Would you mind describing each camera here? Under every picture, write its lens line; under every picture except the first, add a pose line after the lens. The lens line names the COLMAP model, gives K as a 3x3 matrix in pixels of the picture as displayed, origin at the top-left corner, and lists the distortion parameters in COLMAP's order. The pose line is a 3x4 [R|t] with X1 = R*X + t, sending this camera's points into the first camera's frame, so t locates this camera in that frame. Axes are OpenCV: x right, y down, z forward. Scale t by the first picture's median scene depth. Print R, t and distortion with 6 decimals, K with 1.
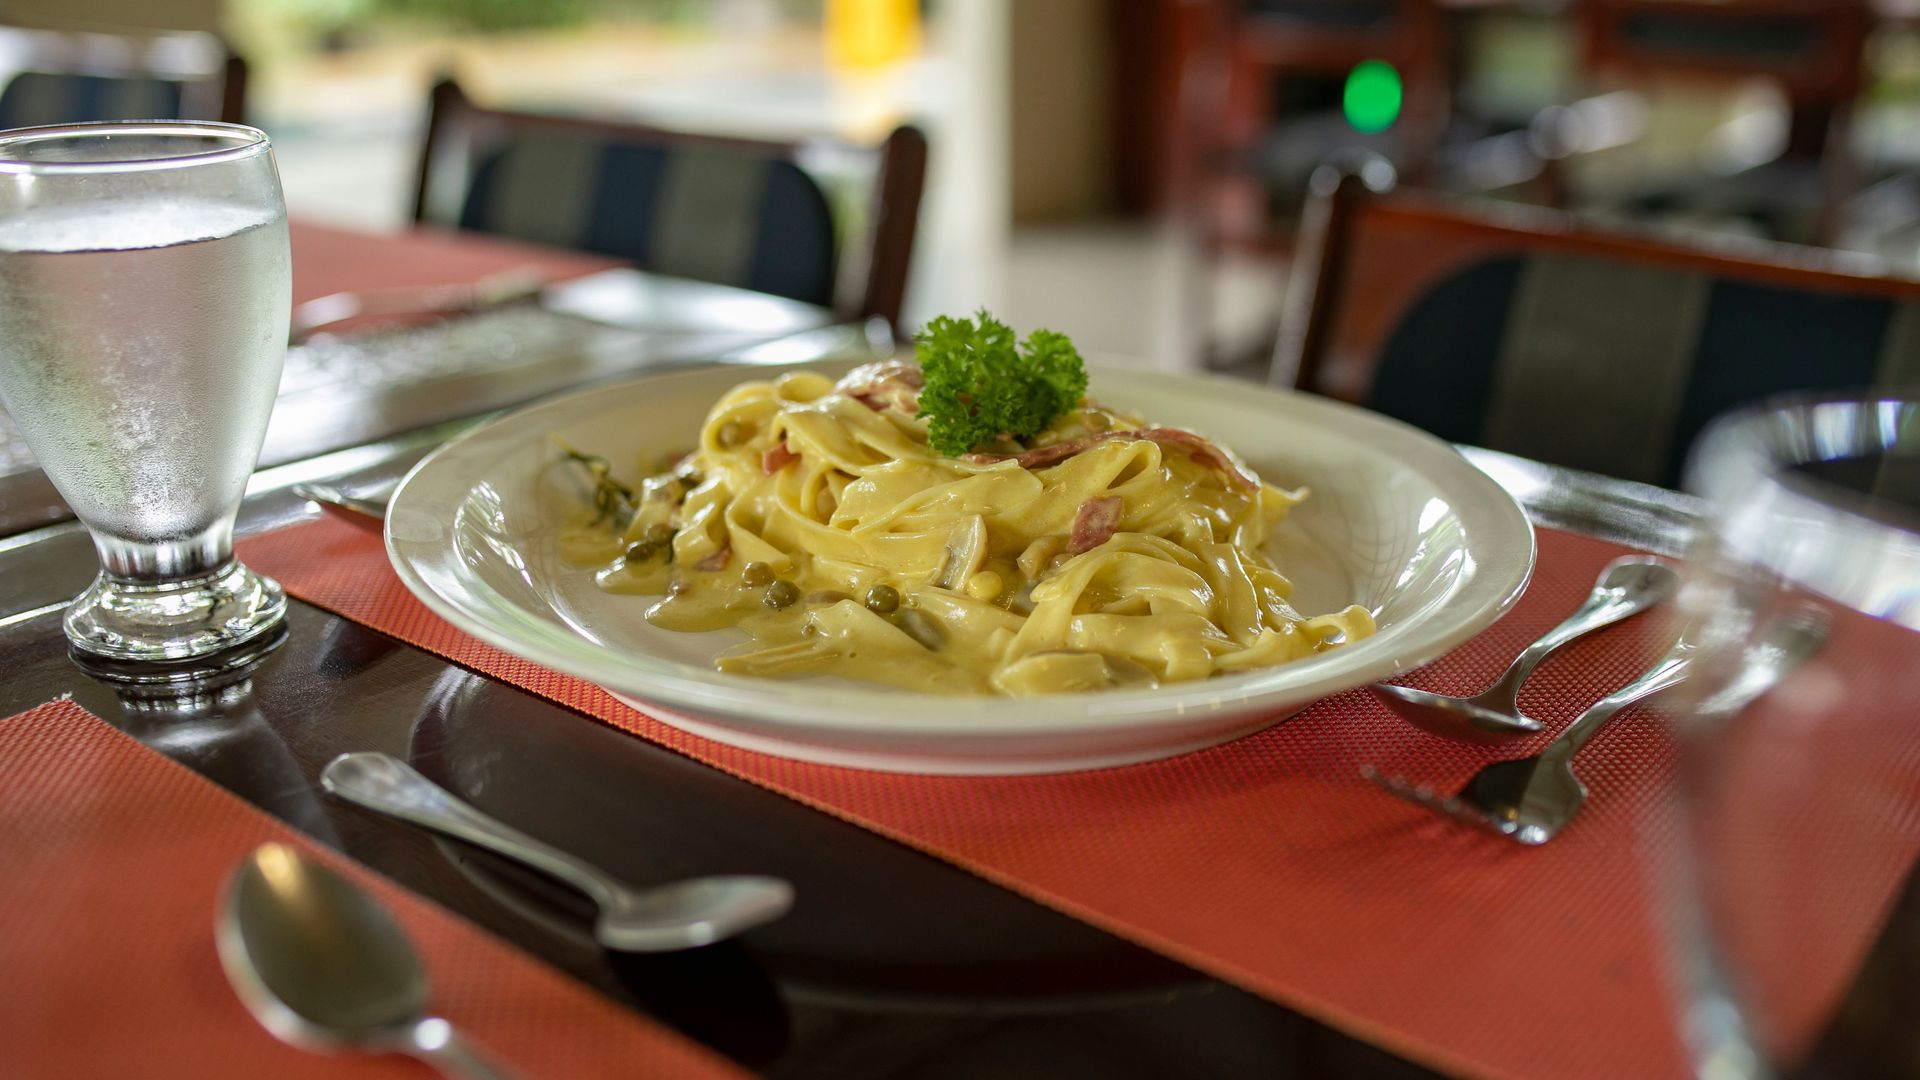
lens RADIAL K [[1923.3, 0, 960.0], [0, 1923.3, 540.0], [0, 0, 1]] dist [-0.044227, 0.020801]
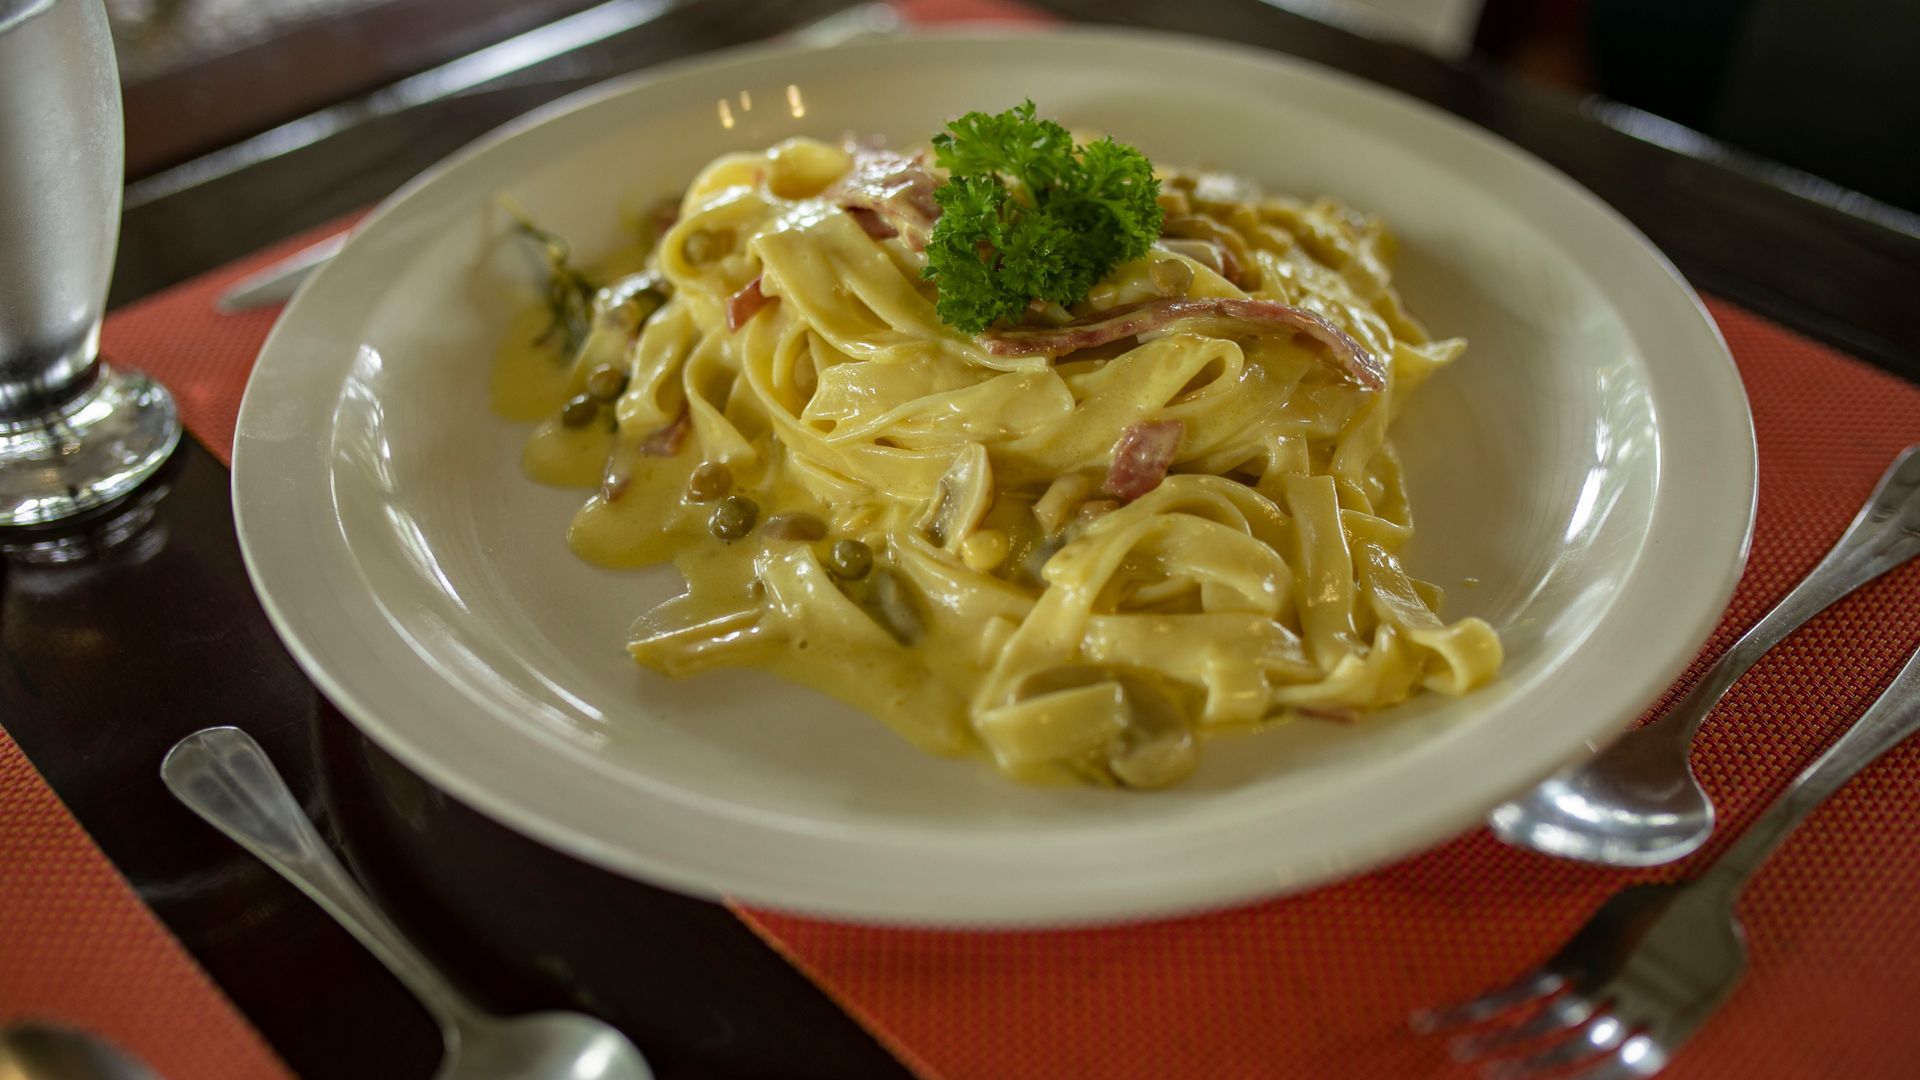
lens RADIAL K [[1923.3, 0, 960.0], [0, 1923.3, 540.0], [0, 0, 1]] dist [-0.044227, 0.020801]
pose [[0.991285, 0.061058, -0.116730, 0.086645], [-0.018195, 0.941066, 0.337733, -0.222367], [0.130472, -0.332666, 0.933975, 0.281052]]
